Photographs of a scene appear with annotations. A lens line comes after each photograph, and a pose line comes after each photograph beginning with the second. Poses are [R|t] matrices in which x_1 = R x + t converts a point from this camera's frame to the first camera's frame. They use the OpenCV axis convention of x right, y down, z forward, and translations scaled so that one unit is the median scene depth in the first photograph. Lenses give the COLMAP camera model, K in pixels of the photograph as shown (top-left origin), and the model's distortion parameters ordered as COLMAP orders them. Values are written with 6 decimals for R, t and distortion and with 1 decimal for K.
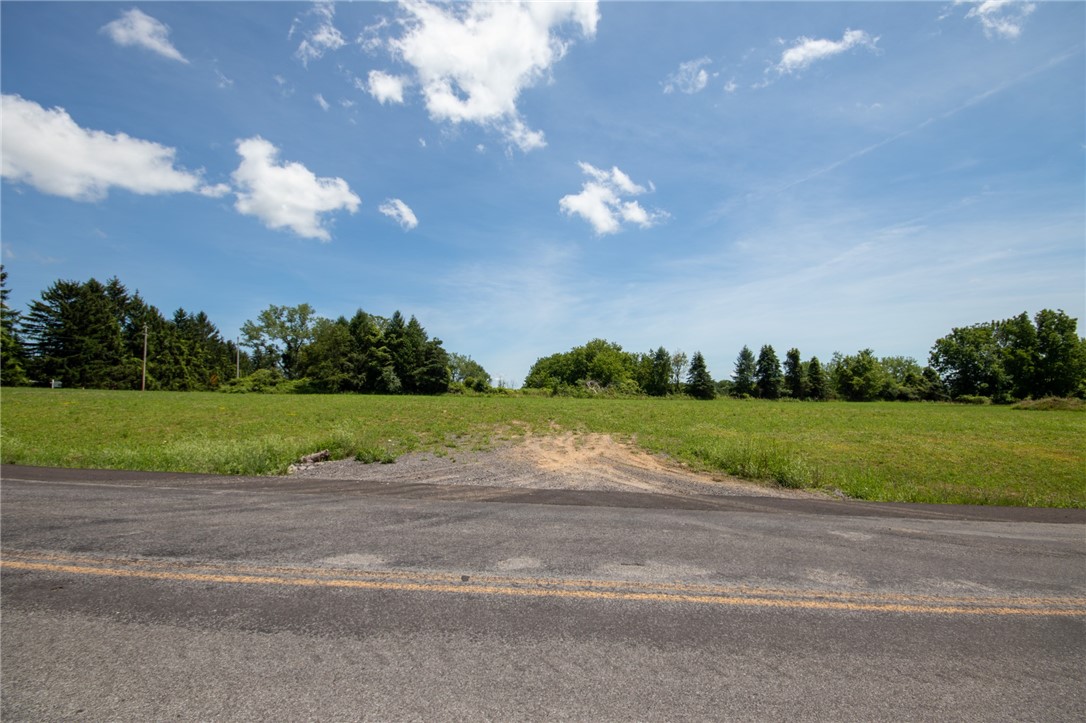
lens RADIAL K [[504.9, 0, 543.2], [0, 504.9, 390.2], [0, 0, 1]] dist [-0.001394, -0.000499]
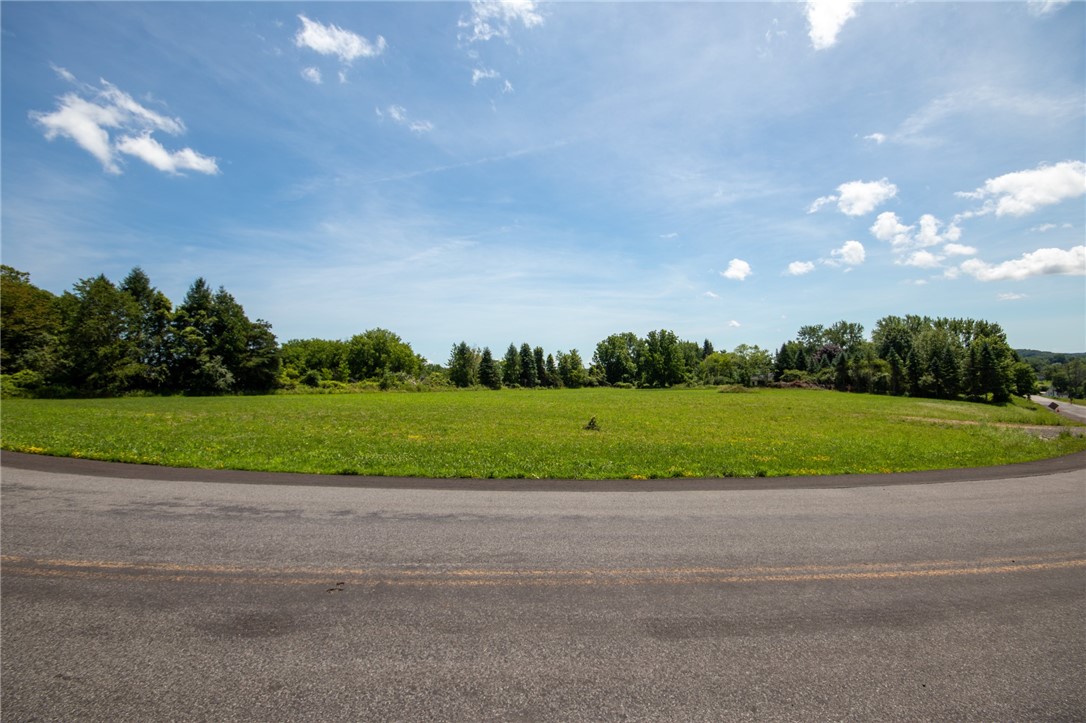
lens RADIAL K [[514.2, 0, 543.3], [0, 514.2, 372.3], [0, 0, 1]] dist [-0.000713, -0.000179]
pose [[0.694285, -0.000129, 0.719700, -0.366094], [0.004118, 0.999984, -0.003794, -0.013381], [-0.719689, 0.005598, 0.694274, 0.103777]]
